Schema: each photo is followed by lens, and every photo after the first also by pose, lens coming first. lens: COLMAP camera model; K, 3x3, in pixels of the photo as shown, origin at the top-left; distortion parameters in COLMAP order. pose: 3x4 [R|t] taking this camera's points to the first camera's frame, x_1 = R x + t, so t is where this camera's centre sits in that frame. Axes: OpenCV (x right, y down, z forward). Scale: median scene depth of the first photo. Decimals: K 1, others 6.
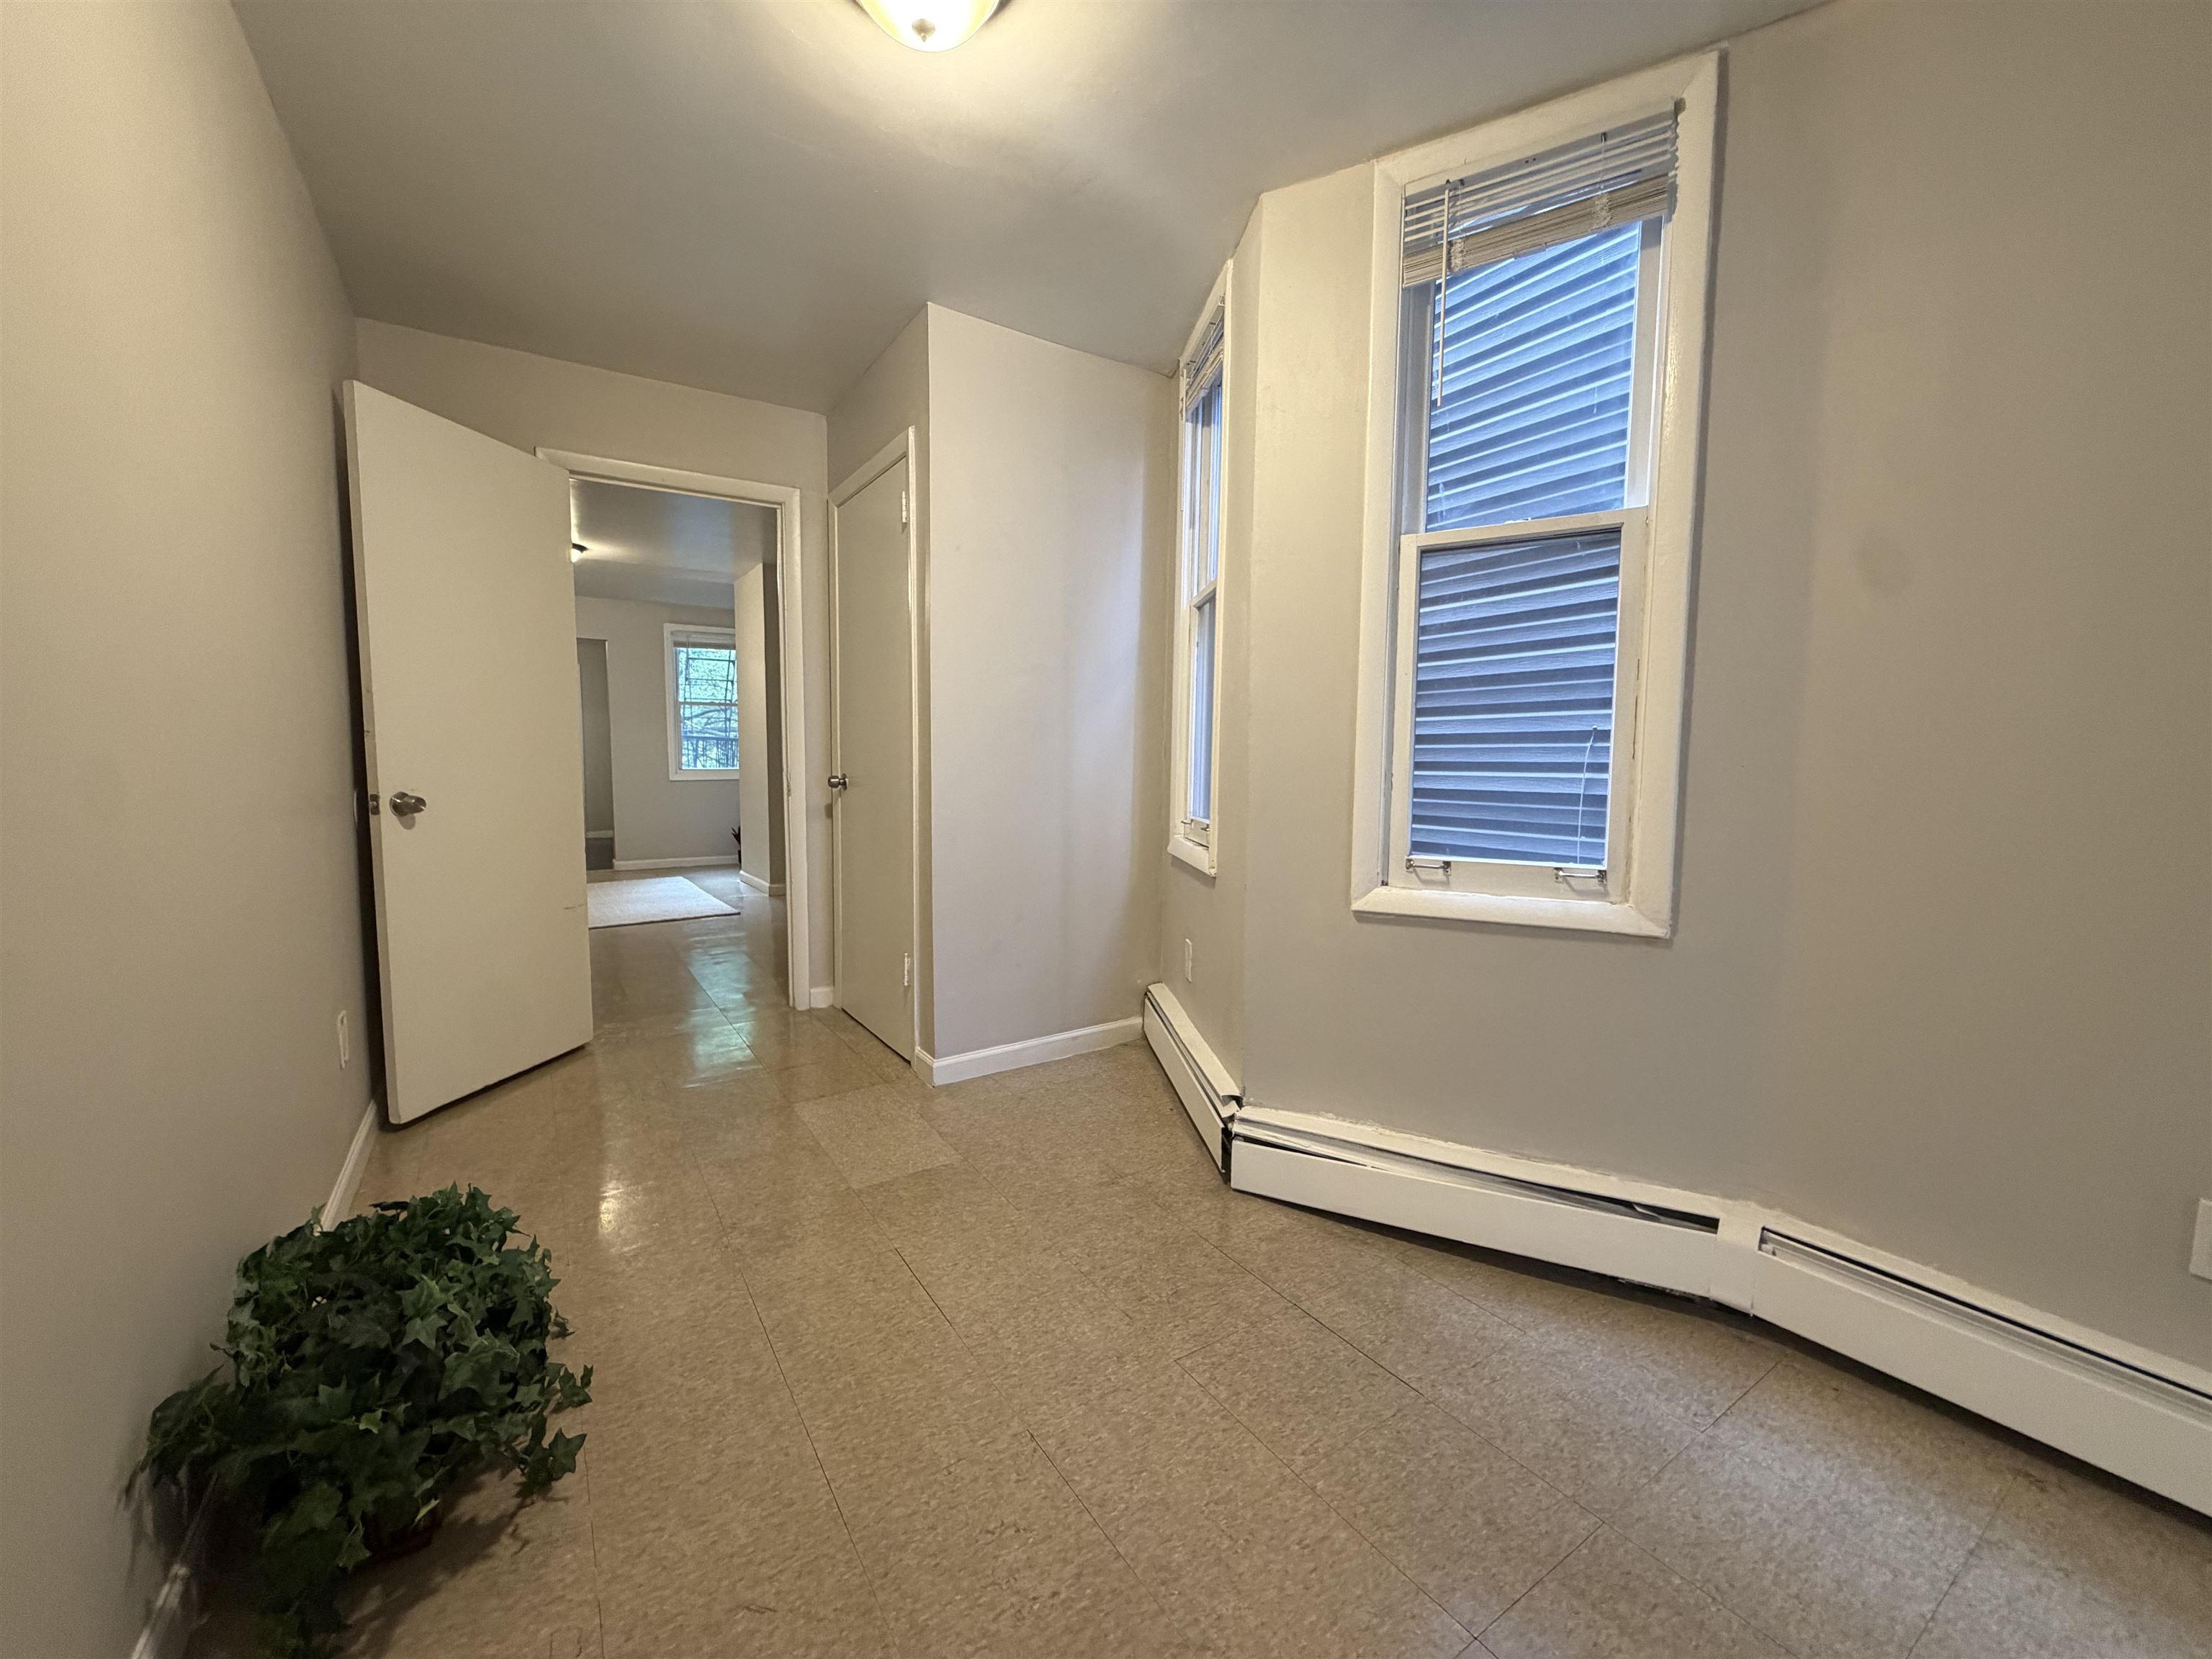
lens RADIAL K [[883.4, 0, 1101.8], [0, 883.4, 829.8], [0, 0, 1]] dist [-0.000864, 0.000445]
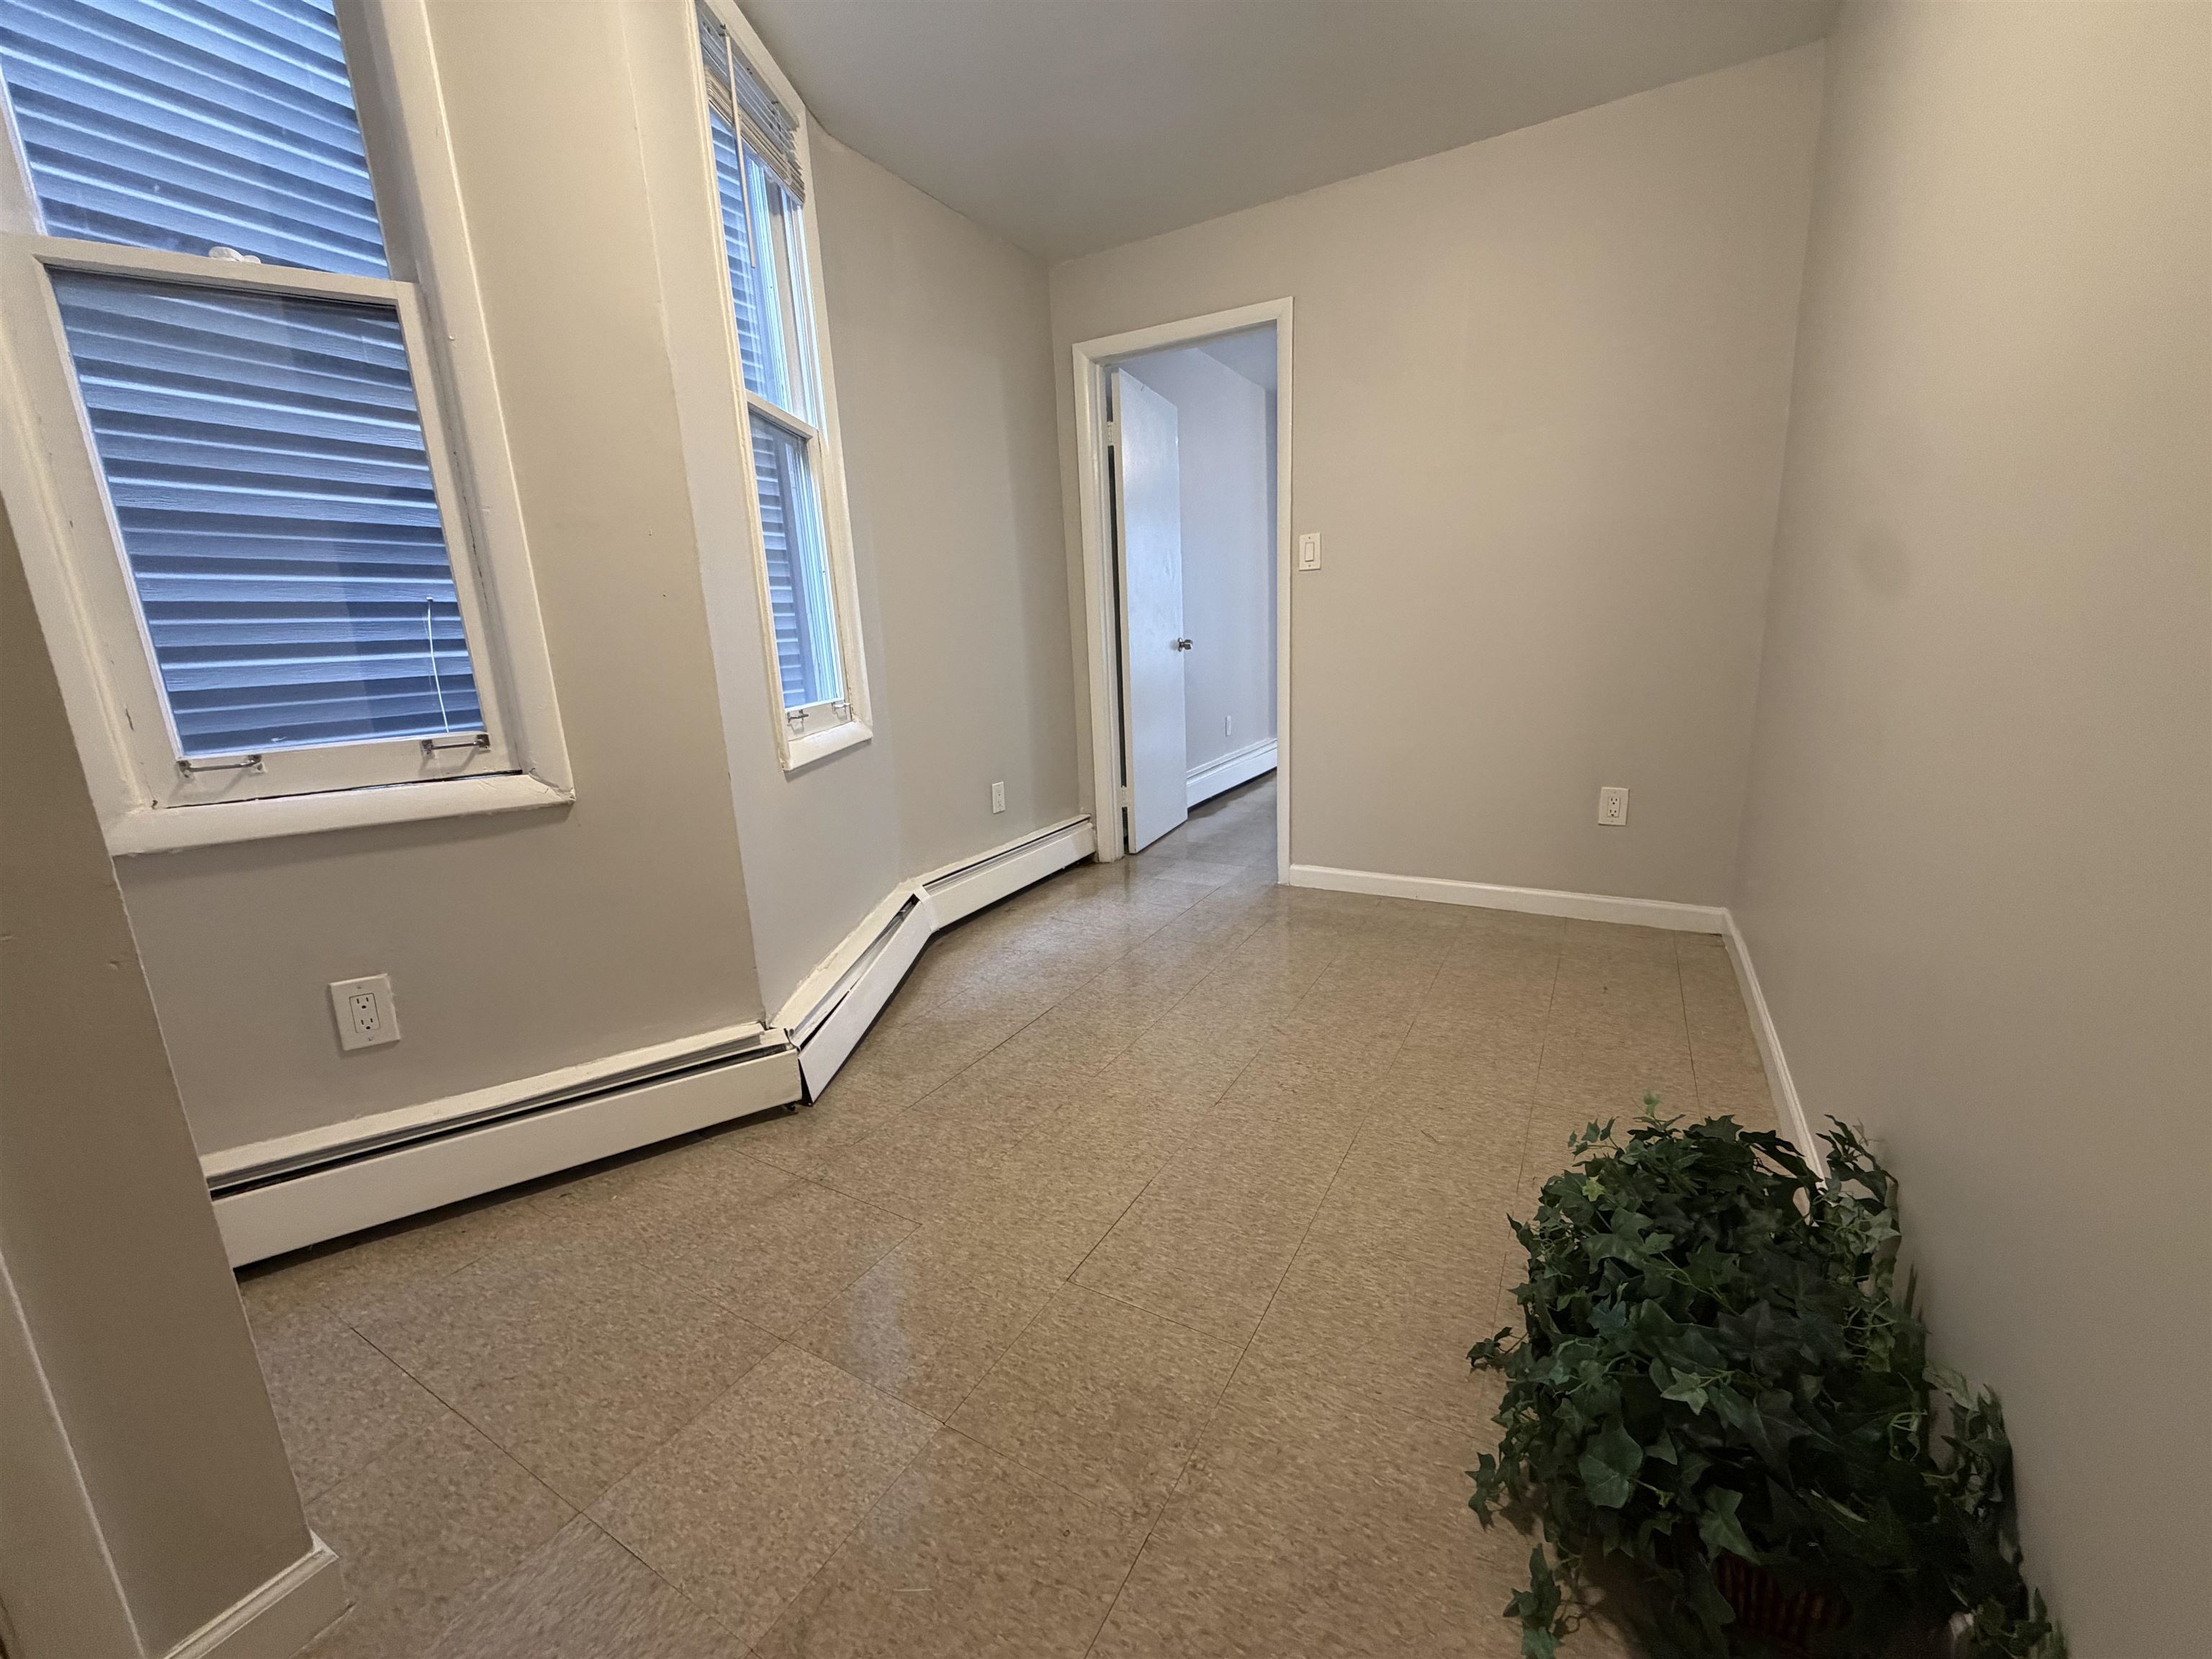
lens RADIAL K [[883.4, 0, 1101.8], [0, 883.4, 829.8], [0, 0, 1]] dist [-0.000864, 0.000445]
pose [[-0.455192, -0.182824, 0.871422, -0.852490], [0.113422, 0.958814, 0.260405, -0.073223], [-0.883140, 0.217372, -0.415708, 1.253125]]
